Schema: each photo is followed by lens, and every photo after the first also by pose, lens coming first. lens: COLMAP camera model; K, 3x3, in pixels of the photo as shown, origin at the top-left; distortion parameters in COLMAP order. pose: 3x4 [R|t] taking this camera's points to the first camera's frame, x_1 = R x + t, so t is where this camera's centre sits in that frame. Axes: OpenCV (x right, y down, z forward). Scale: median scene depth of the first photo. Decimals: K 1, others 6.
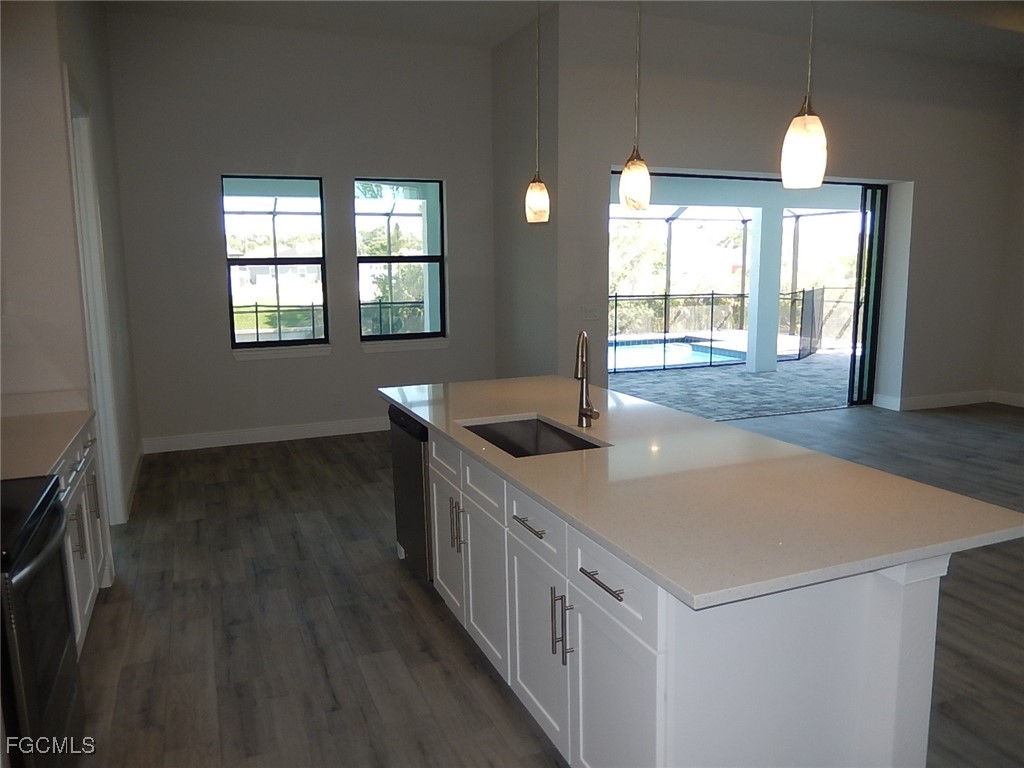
lens RADIAL K [[759.8, 0, 505.2], [0, 759.8, 386.9], [0, 0, 1]] dist [-0.017474, 0.008063]
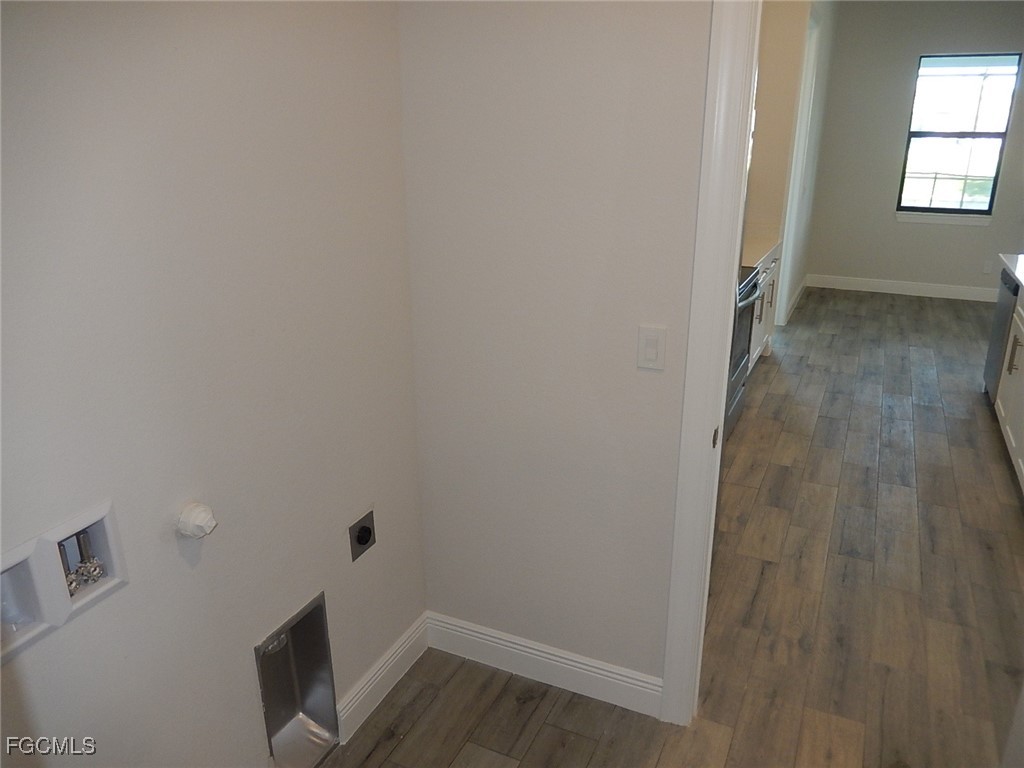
lens RADIAL K [[759.8, 0, 506.3], [0, 759.8, 365.4], [0, 0, 1]] dist [-0.017474, 0.008063]
pose [[0.663760, 0.239189, -0.708668, 0.184611], [-0.127464, 0.969801, 0.207940, 0.022801], [0.737004, -0.047693, 0.674204, -0.359989]]
